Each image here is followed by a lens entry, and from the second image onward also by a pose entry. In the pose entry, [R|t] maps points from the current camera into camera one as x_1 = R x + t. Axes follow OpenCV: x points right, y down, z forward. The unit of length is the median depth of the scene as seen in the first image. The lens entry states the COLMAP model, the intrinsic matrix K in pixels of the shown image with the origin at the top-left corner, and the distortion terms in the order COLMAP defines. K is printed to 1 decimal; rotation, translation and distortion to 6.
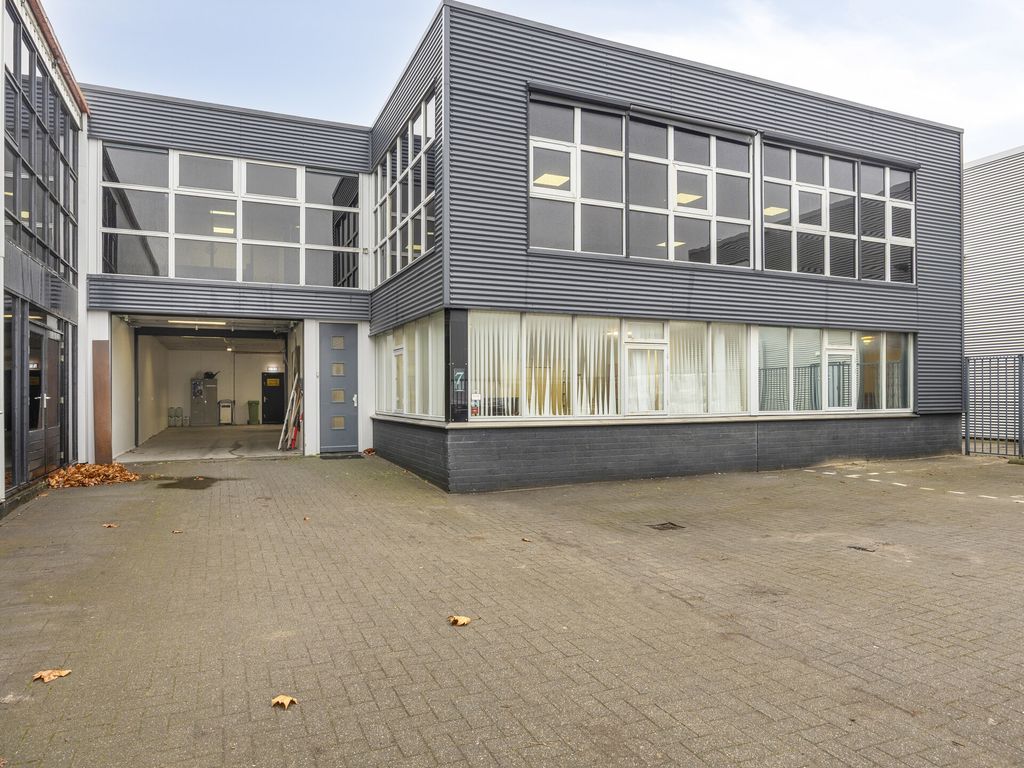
lens RADIAL K [[659.4, 0, 517.9], [0, 659.4, 385.7], [0, 0, 1]] dist [-0.007169, -0.000142]
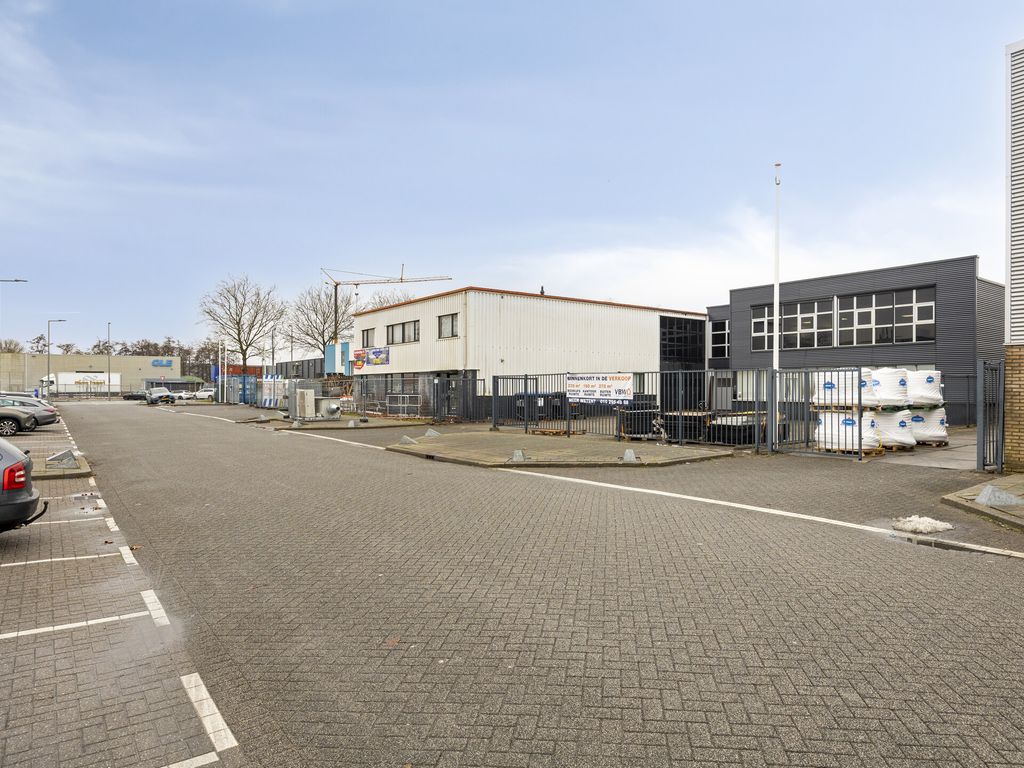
lens RADIAL K [[640.4, 0, 509.5], [0, 640.4, 394.1], [0, 0, 1]] dist [-0.007909, -0.001878]
pose [[0.216502, 0.011952, -0.976209, 2.715532], [0.007061, 0.999880, 0.013808, -0.028061], [0.976257, -0.009882, 0.216392, -0.898715]]
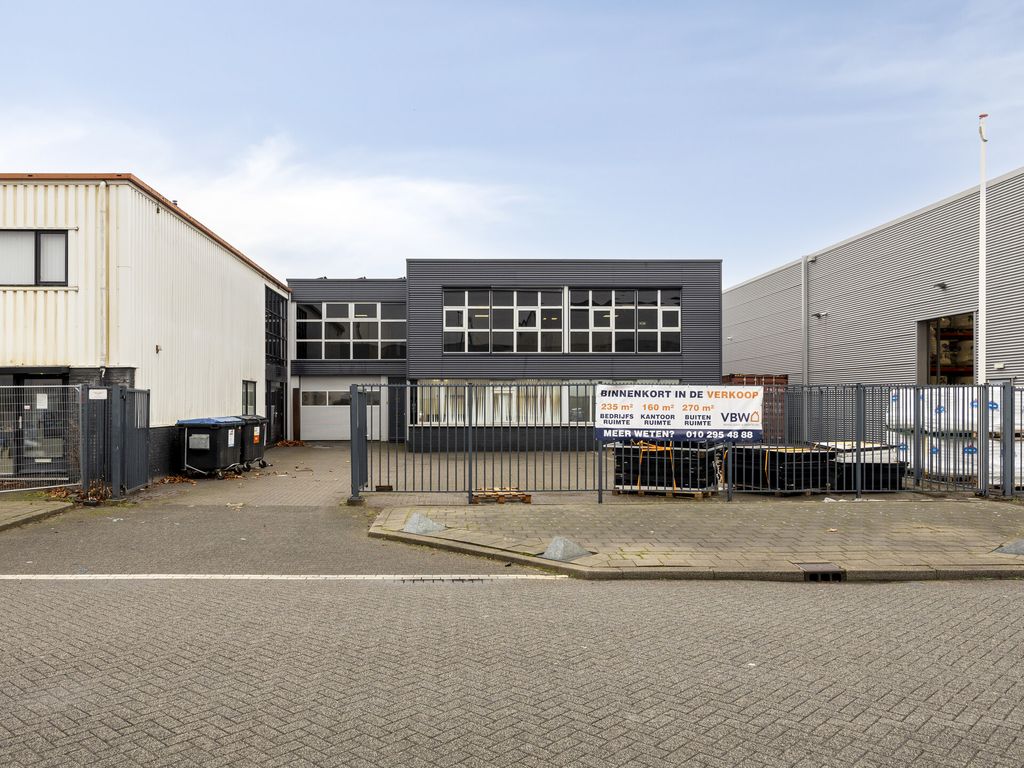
lens RADIAL K [[893.3, 0, 480.0], [0, 893.3, 387.6], [0, 0, 1]] dist [0.001470, -0.001032]
pose [[0.923590, -0.005103, -0.383347, 1.222093], [0.001629, 0.999955, -0.009388, -0.043315], [0.383378, 0.008046, 0.923557, -1.730466]]
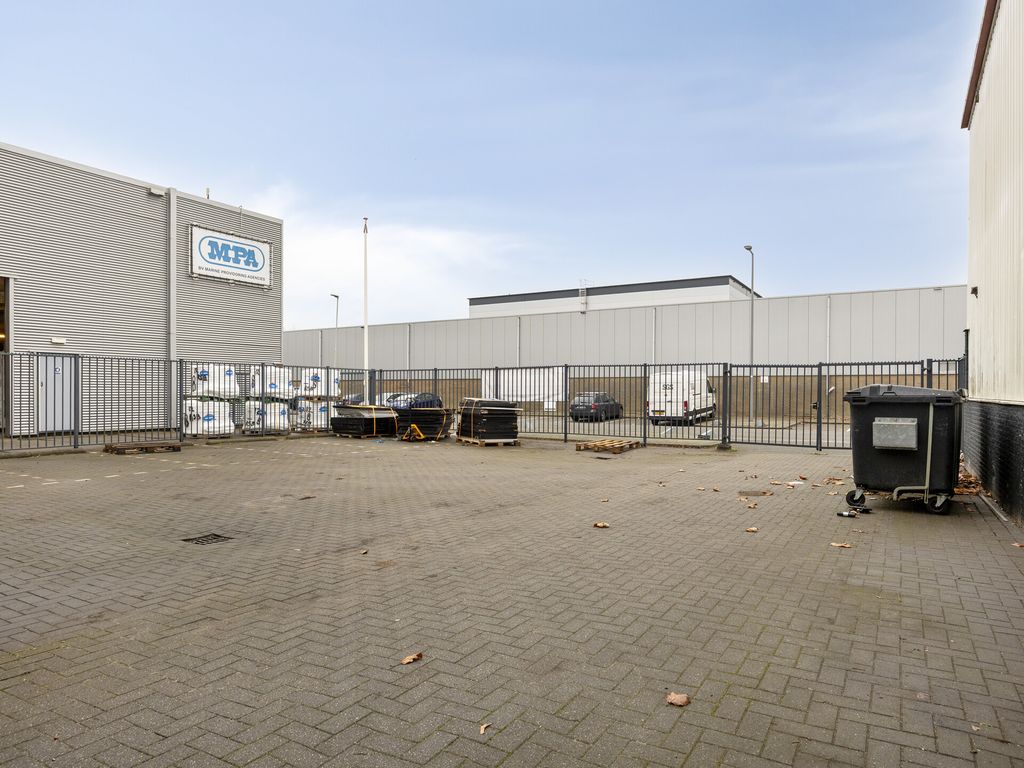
lens RADIAL K [[624.8, 0, 514.7], [0, 624.8, 388.4], [0, 0, 1]] dist [-0.005004, -0.002715]
pose [[-0.559648, 0.004326, 0.828719, -0.425808], [-0.006381, 0.999934, -0.009529, 0.015061], [-0.828706, -0.010621, -0.559583, 0.733555]]
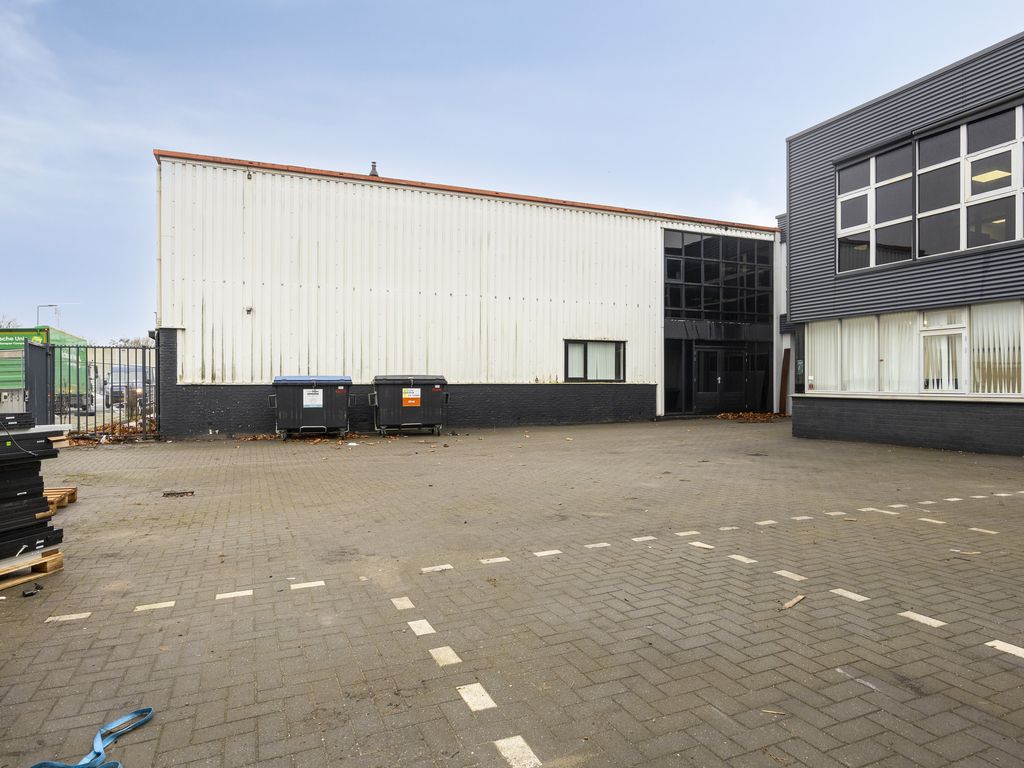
lens RADIAL K [[624.8, 0, 514.7], [0, 624.8, 388.4], [0, 0, 1]] dist [-0.005004, -0.002715]
pose [[-0.017815, 0.012437, -0.999764, 1.219950], [0.009483, 0.999880, 0.012270, 0.015262], [0.999796, -0.009262, -0.017931, 0.275808]]
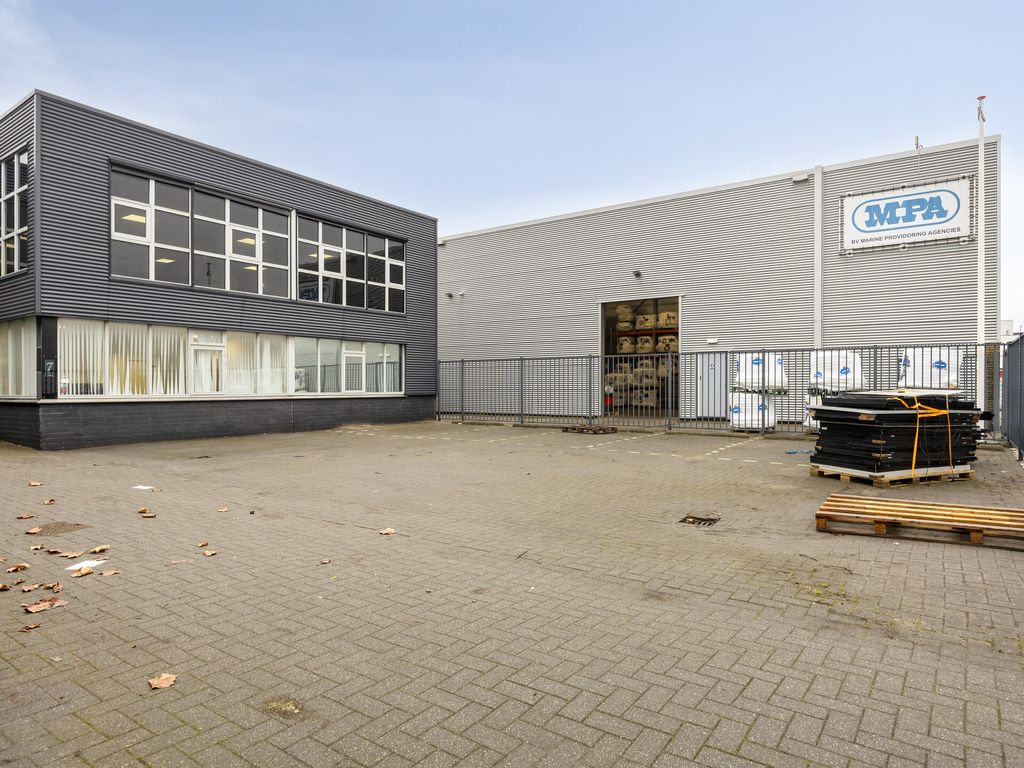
lens RADIAL K [[624.8, 0, 514.7], [0, 624.8, 388.4], [0, 0, 1]] dist [-0.005004, -0.002715]
pose [[0.856931, -0.000839, 0.515431, 0.061119], [-0.003075, 0.999973, 0.006741, 0.018259], [-0.515423, -0.007362, 0.856905, -0.513898]]
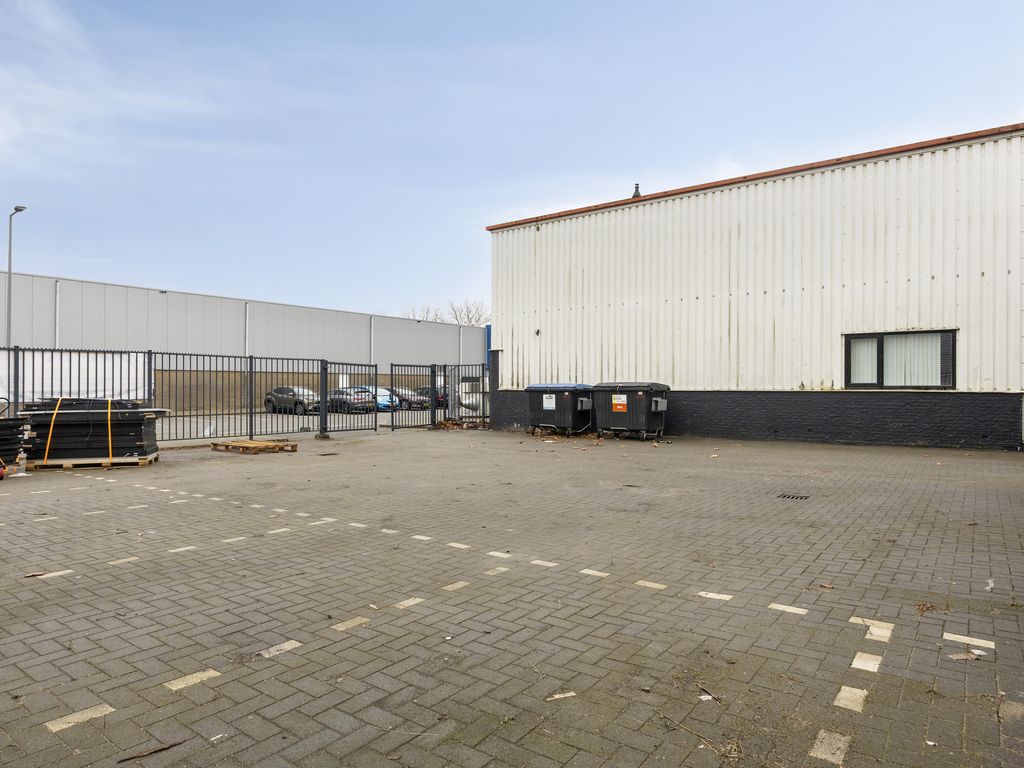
lens RADIAL K [[640.4, 0, 509.5], [0, 640.4, 394.1], [0, 0, 1]] dist [-0.007909, -0.001878]
pose [[-0.874746, 0.005747, -0.484547, 0.819047], [0.005663, 0.999983, 0.001635, 0.024554], [0.484548, -0.001314, -0.874764, 1.179444]]
